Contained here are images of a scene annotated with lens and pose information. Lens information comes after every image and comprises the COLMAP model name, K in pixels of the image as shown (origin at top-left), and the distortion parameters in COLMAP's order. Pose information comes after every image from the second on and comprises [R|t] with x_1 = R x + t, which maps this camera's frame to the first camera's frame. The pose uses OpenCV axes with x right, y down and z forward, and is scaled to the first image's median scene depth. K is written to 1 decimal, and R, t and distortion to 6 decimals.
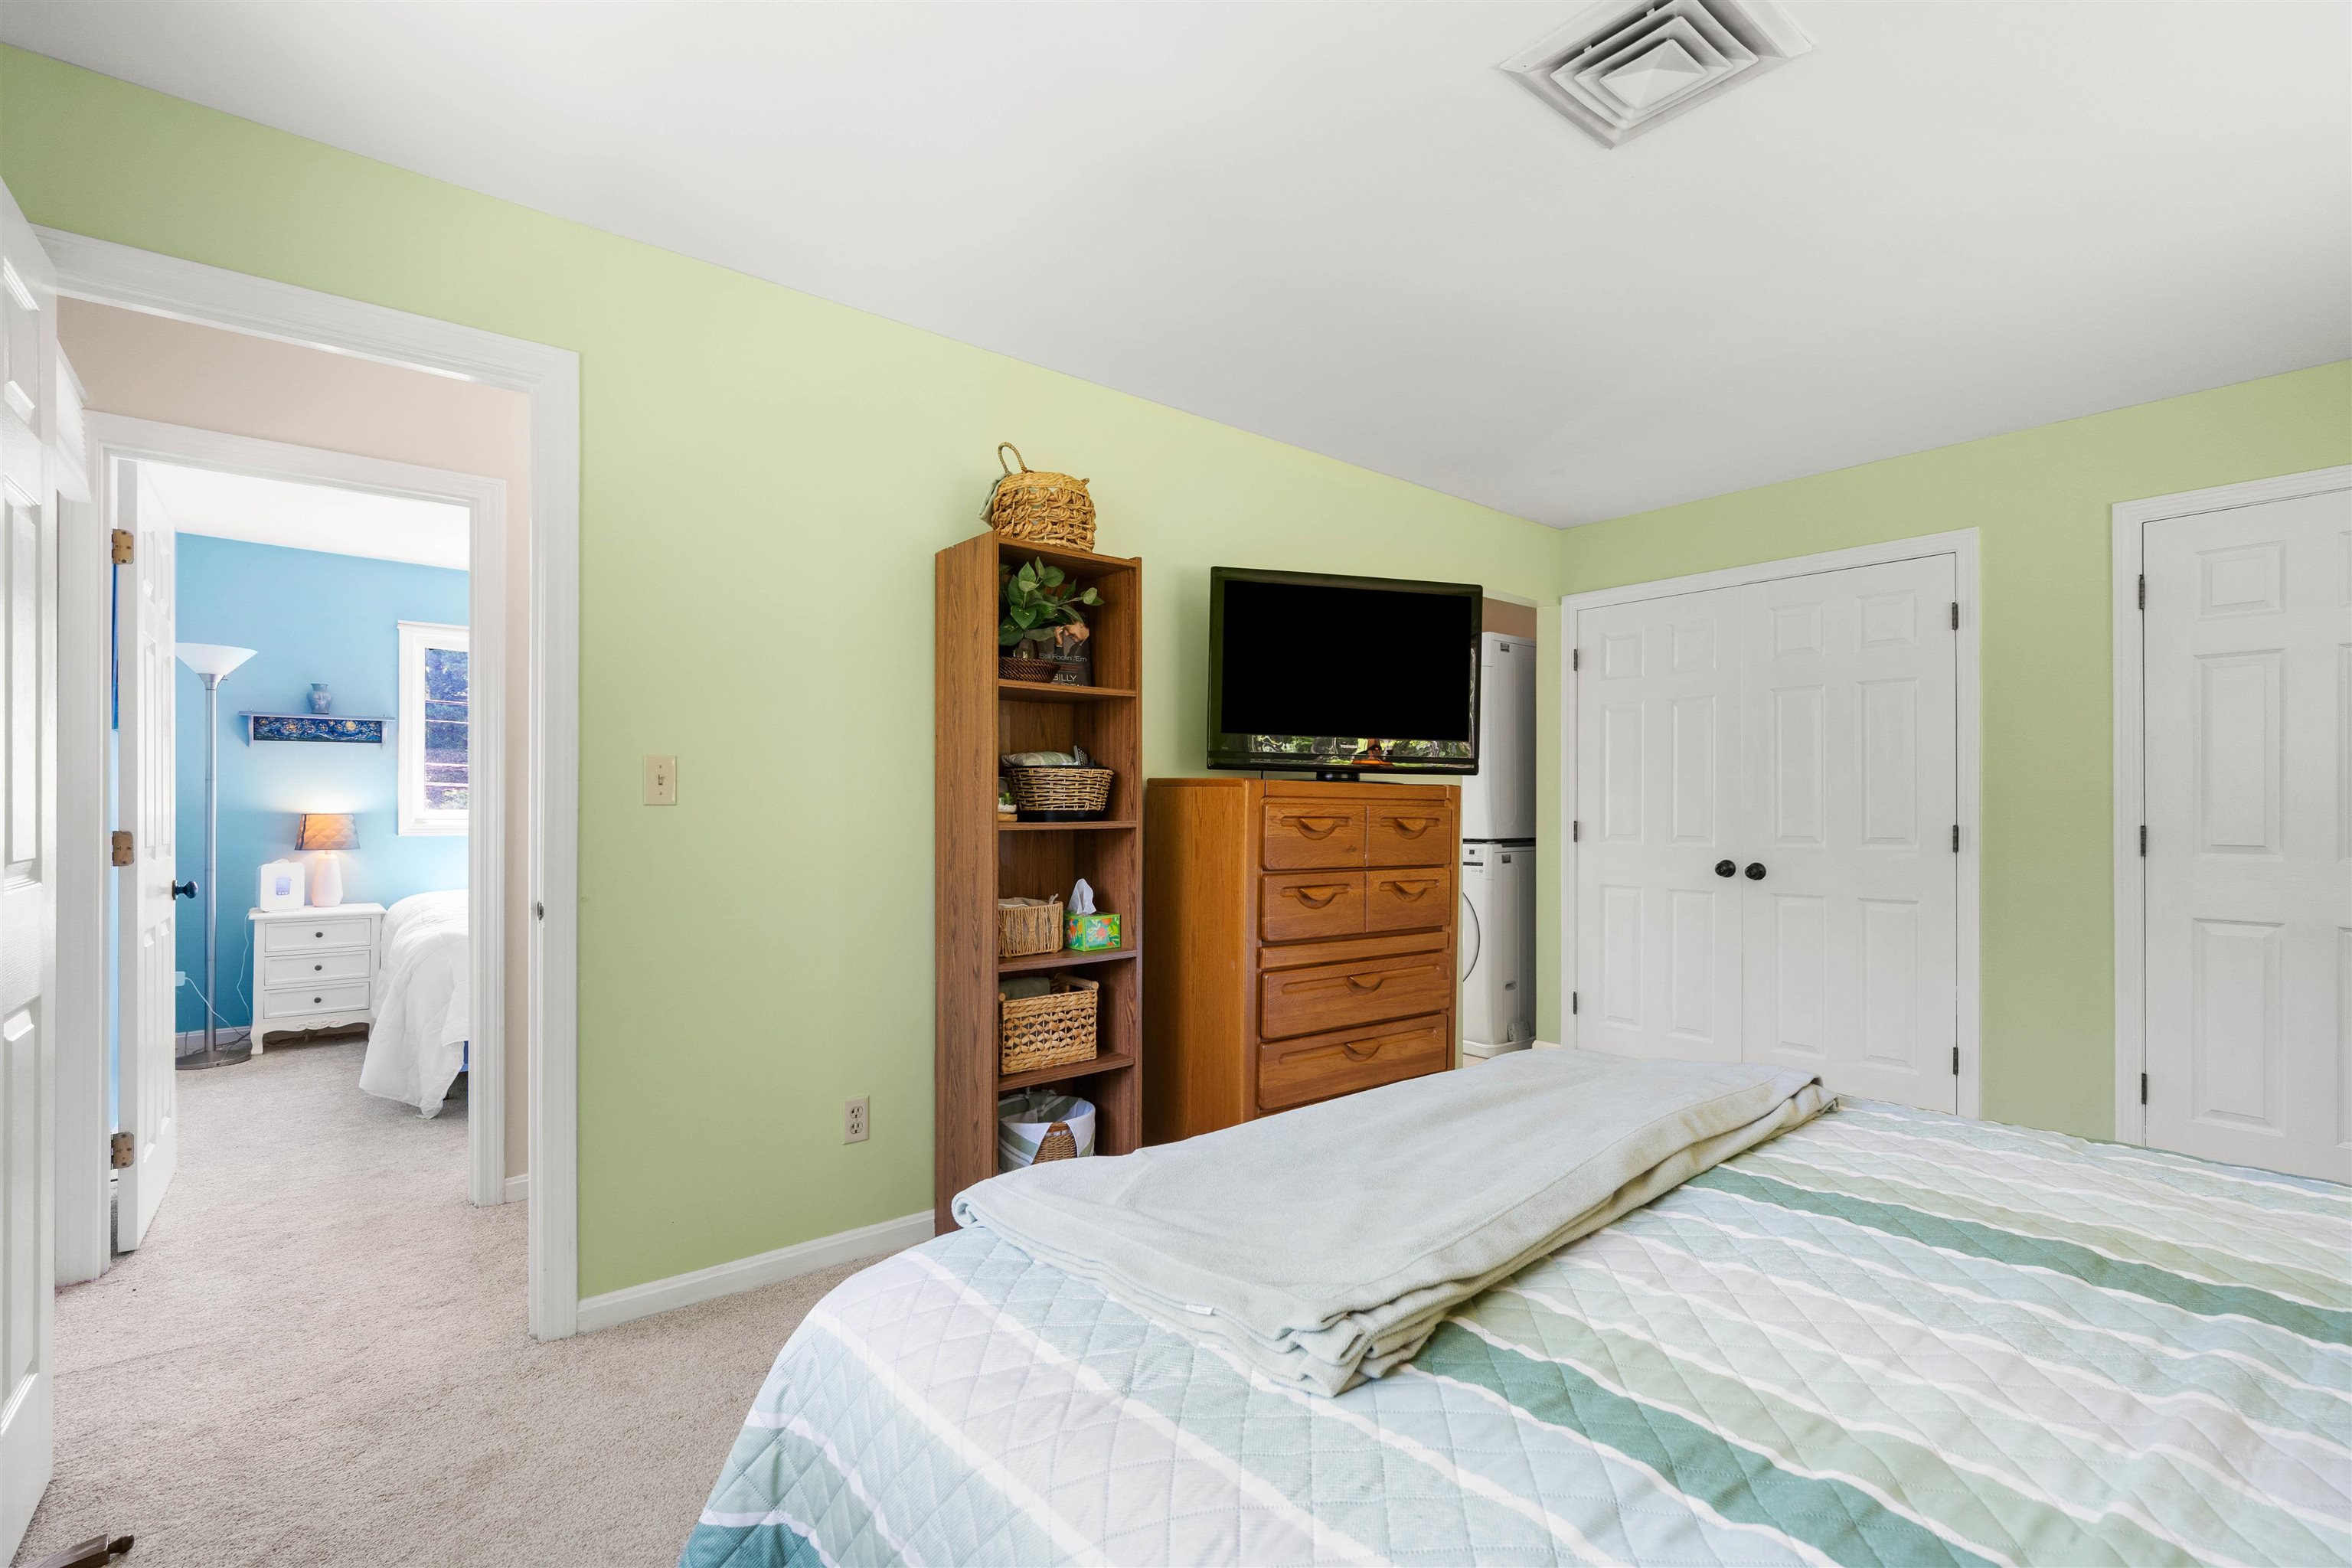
lens RADIAL K [[1068.4, 0, 1185.6], [0, 1068.4, 800.7], [0, 0, 1]] dist [-0.008883, 0.002858]
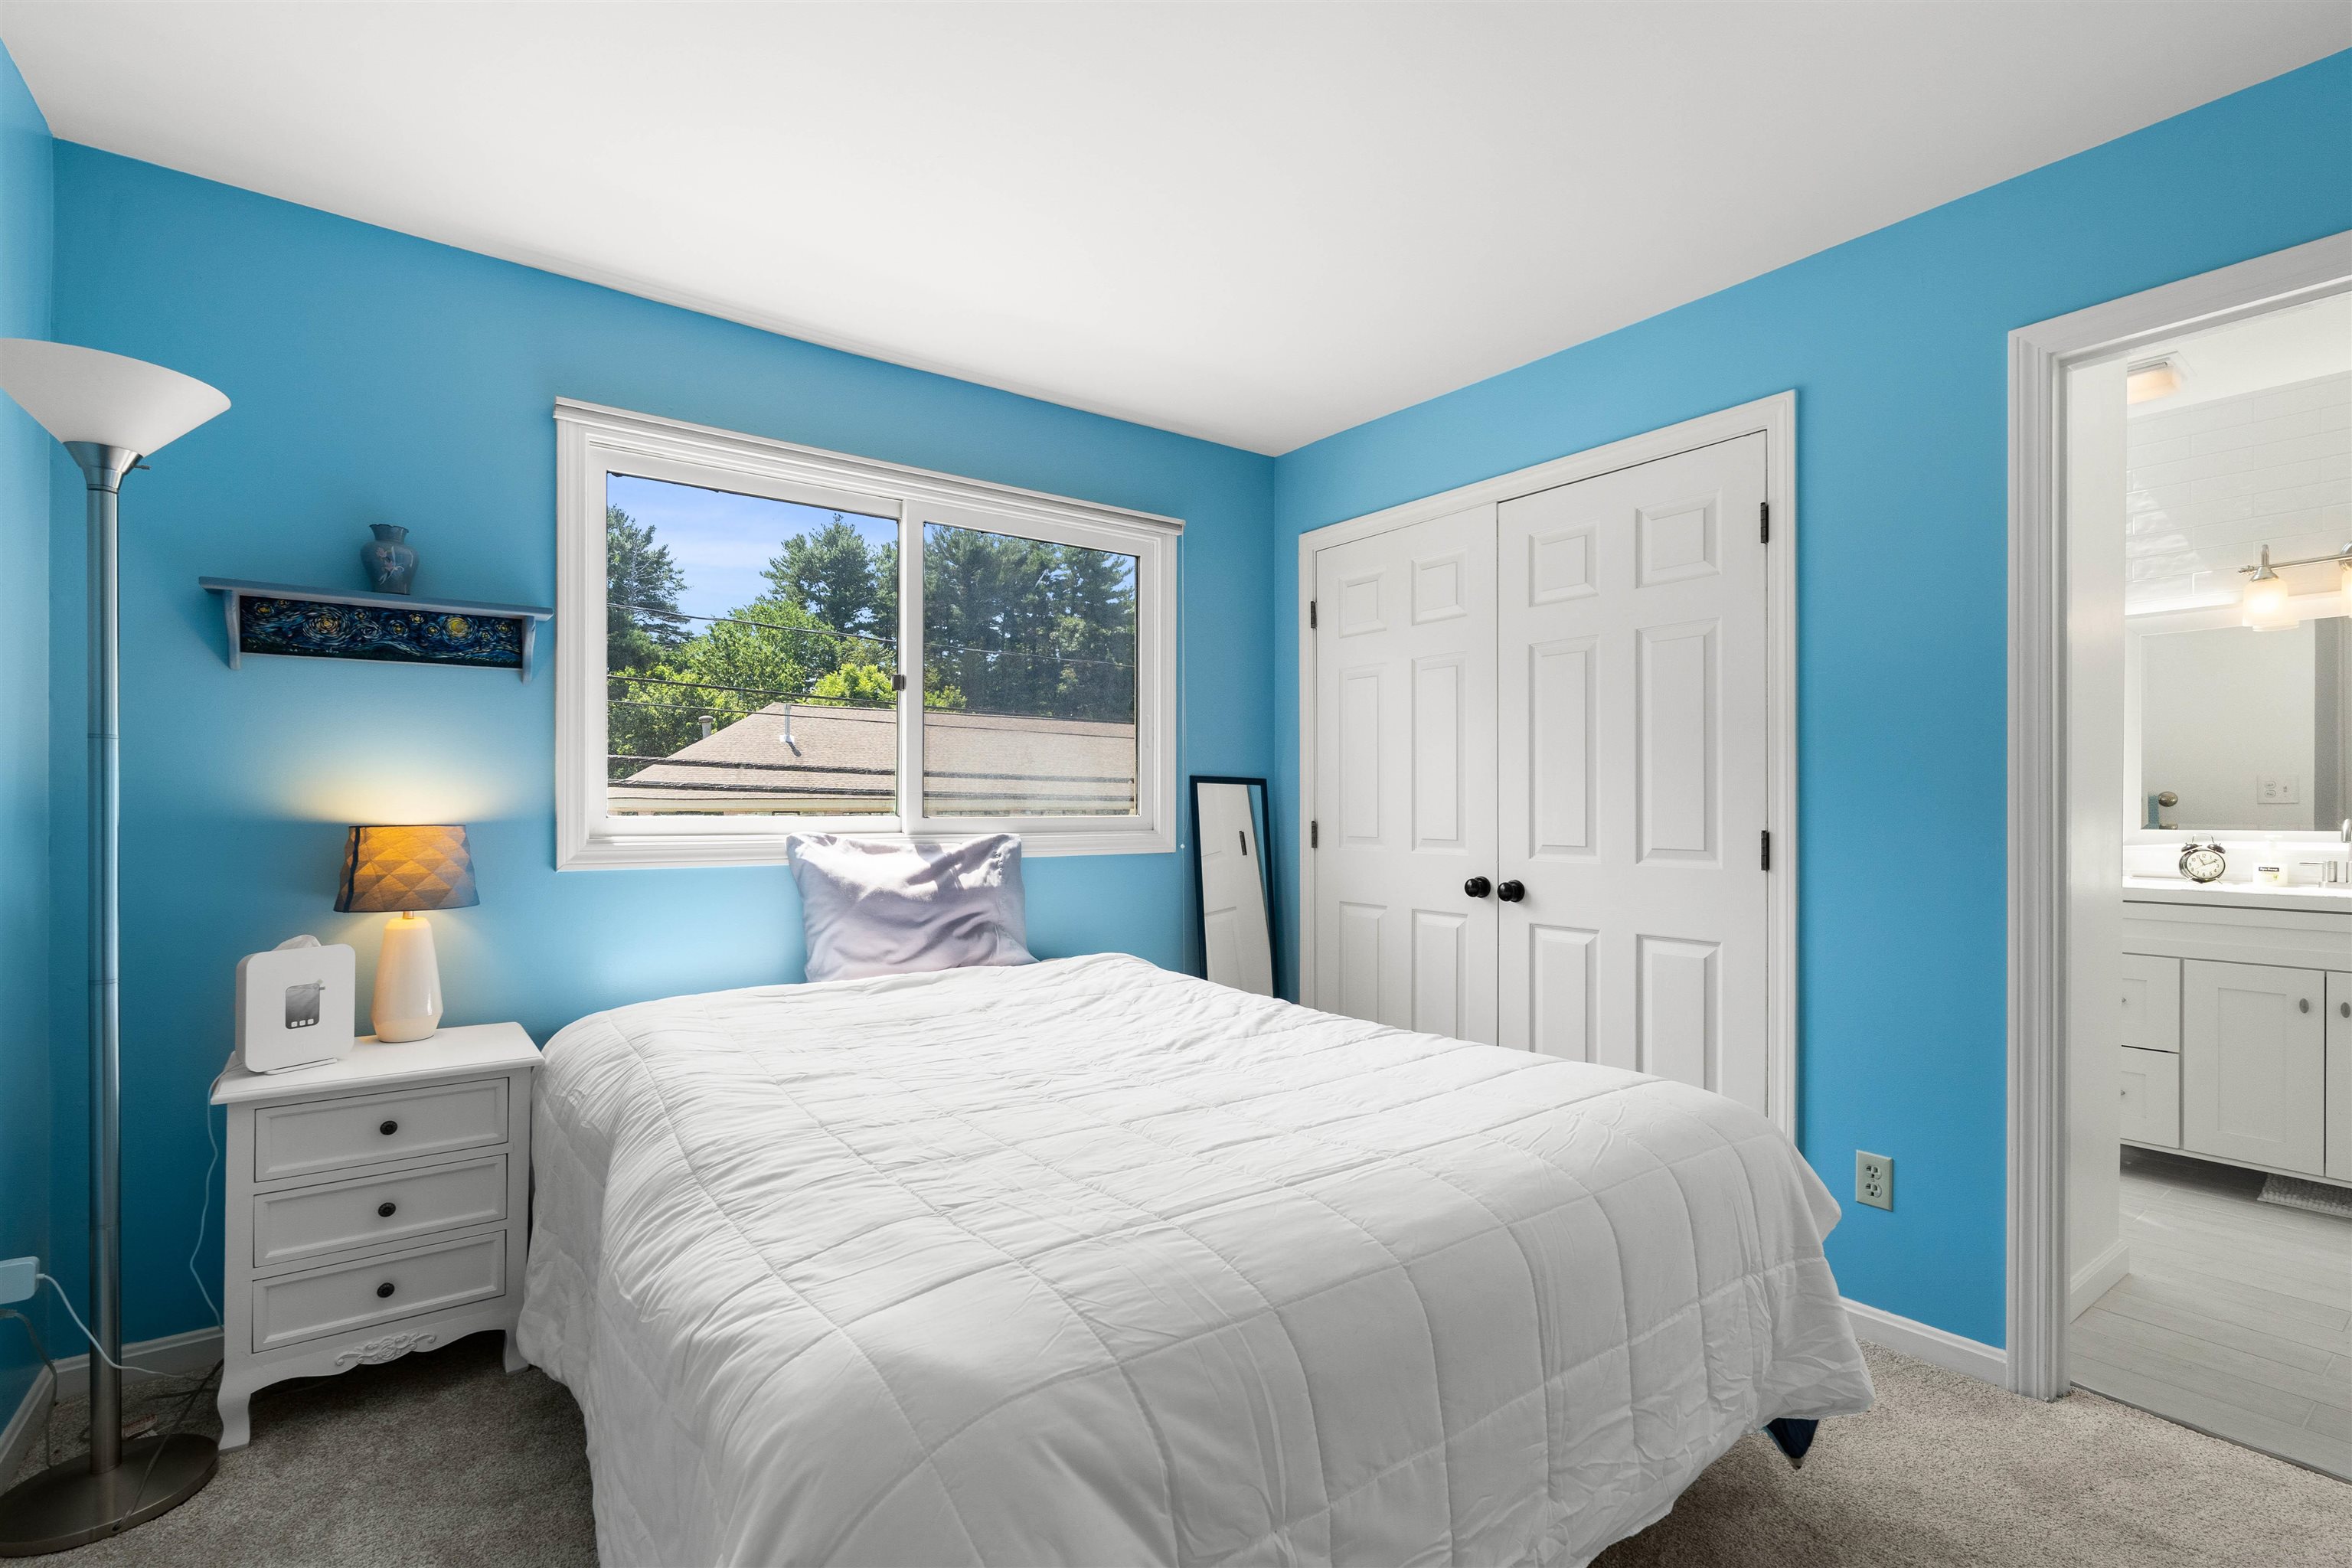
lens RADIAL K [[1068.4, 0, 1173.5], [0, 1068.4, 792.8], [0, 0, 1]] dist [-0.008883, 0.002858]
pose [[0.998627, -0.000930, -0.052379, -0.481738], [0.000883, 0.999999, -0.000903, -0.000171], [0.052379, 0.000855, 0.998627, 0.594709]]
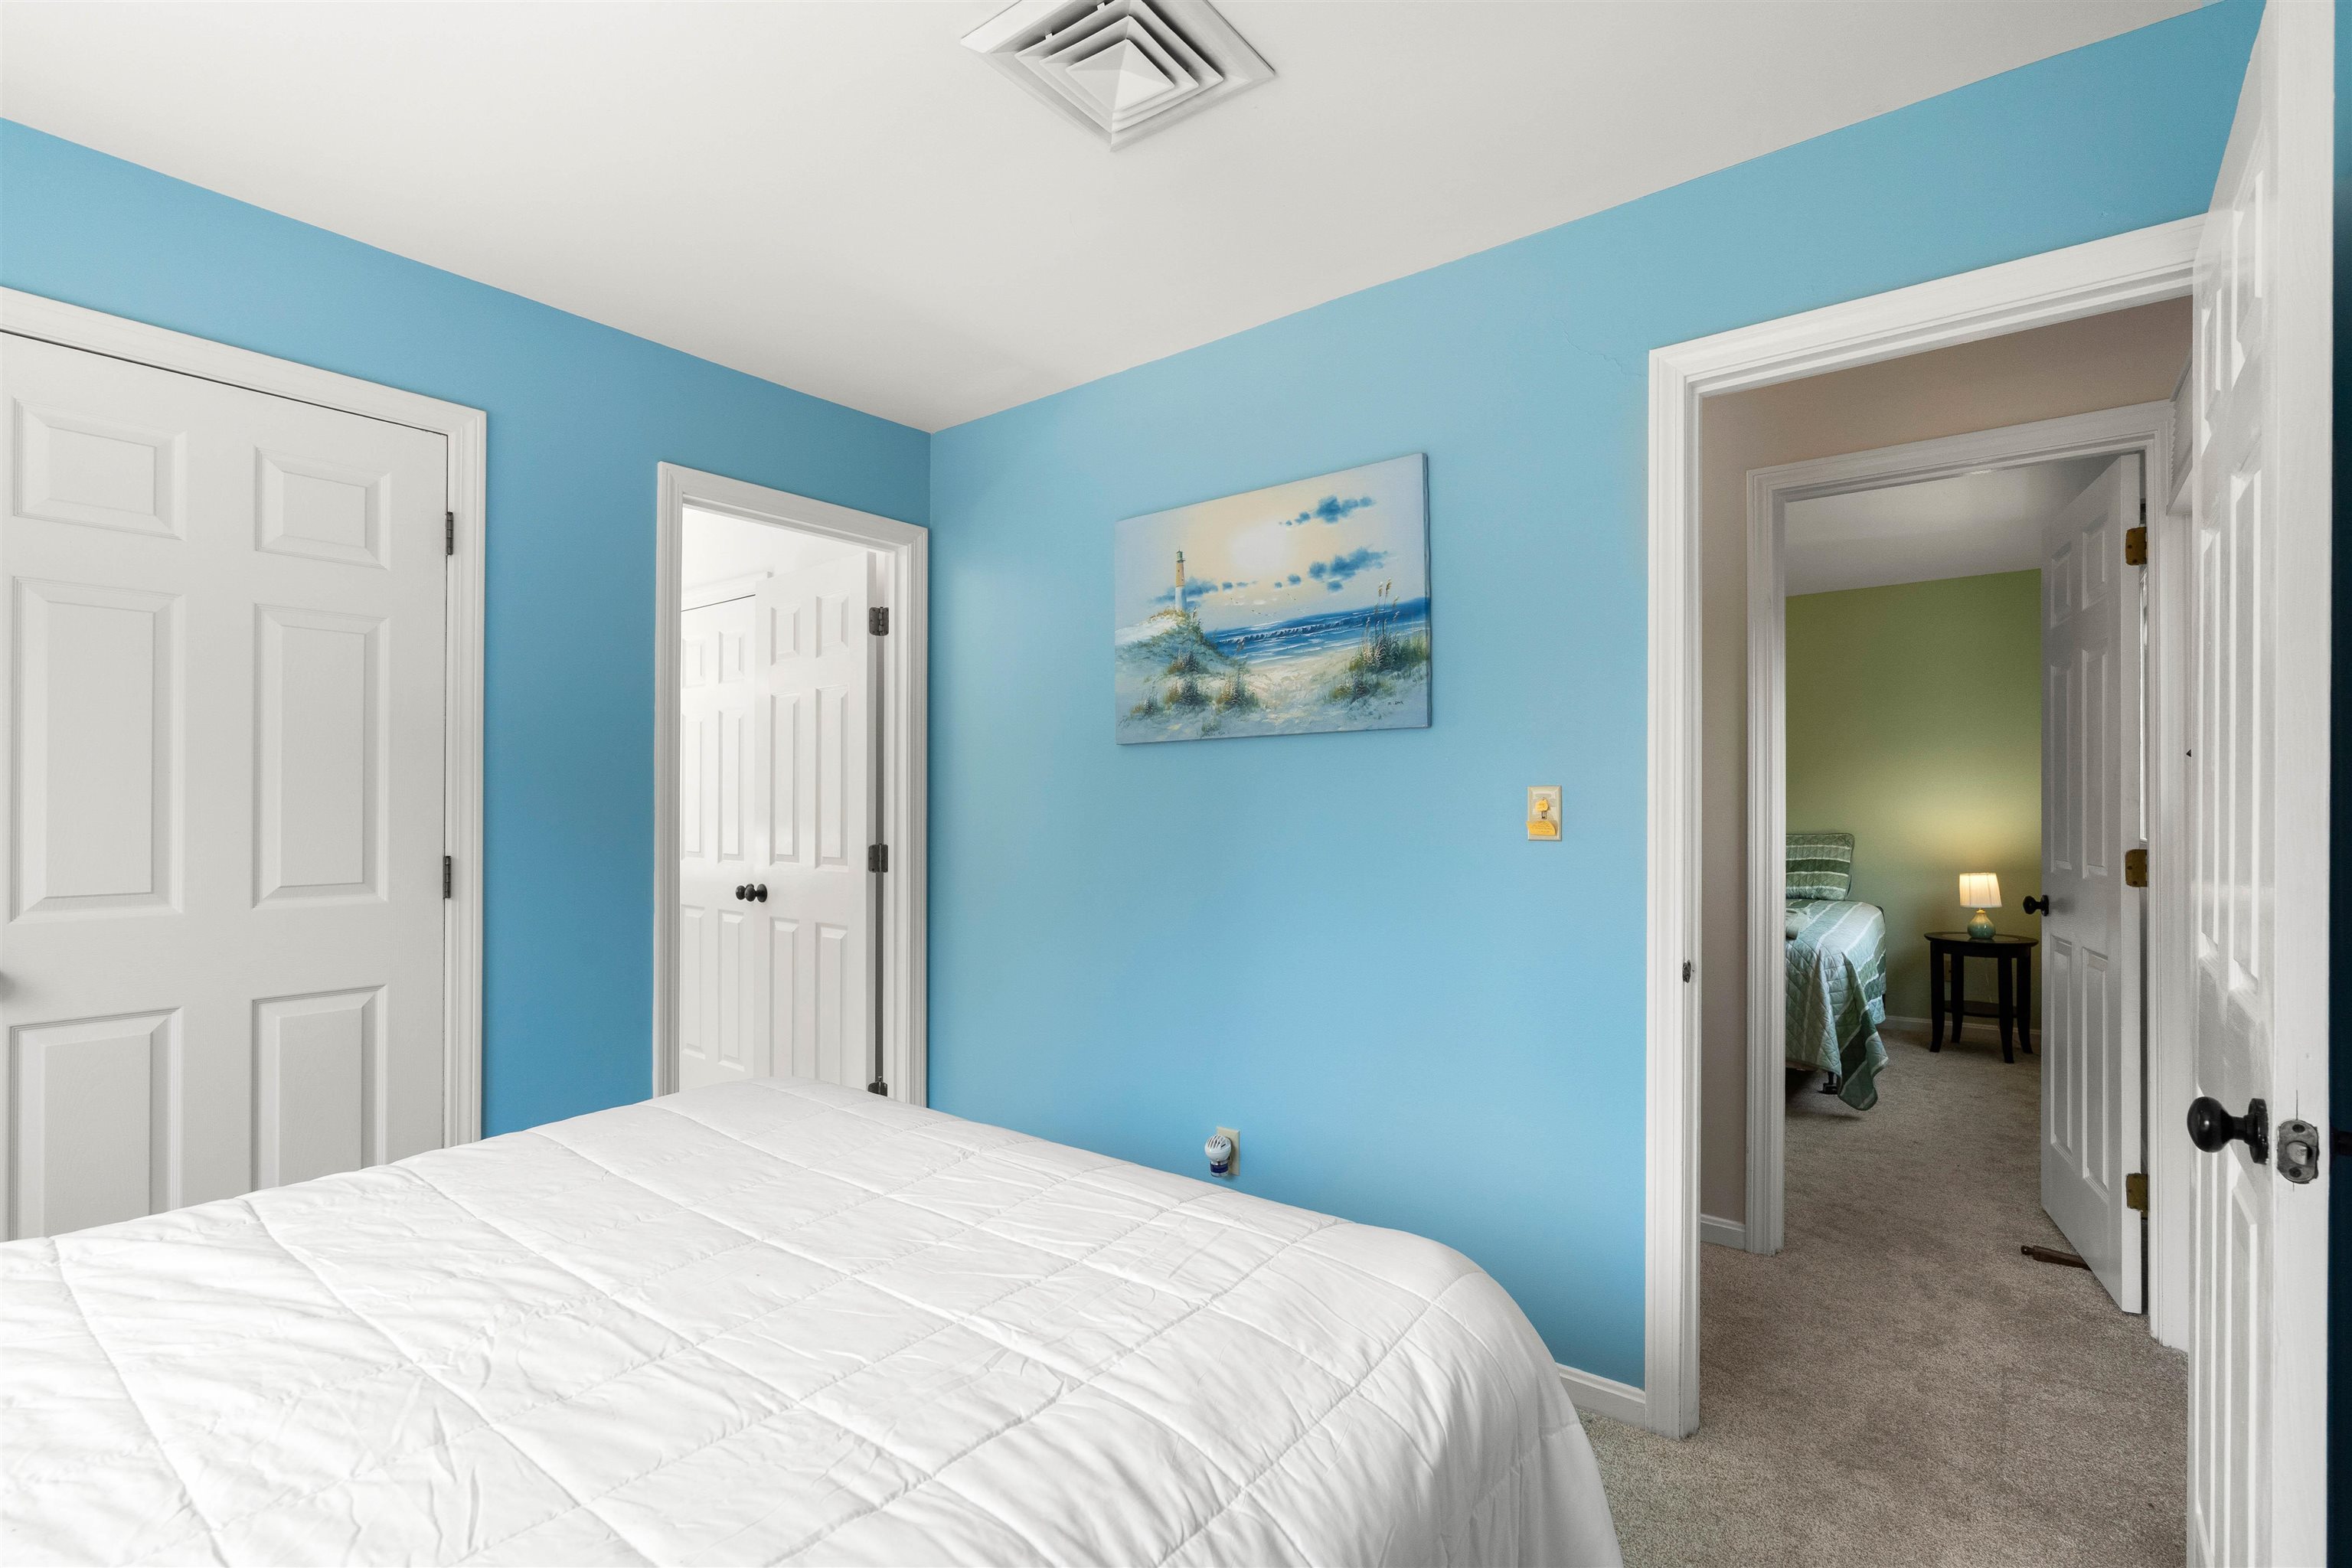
lens RADIAL K [[1068.4, 0, 1193.6], [0, 1068.4, 799.4], [0, 0, 1]] dist [-0.008883, 0.002858]
pose [[-0.225310, 0.003486, 0.974281, -0.483529], [-0.002274, 0.999989, -0.004104, -0.000211], [-0.974284, -0.003140, -0.225299, 0.596548]]
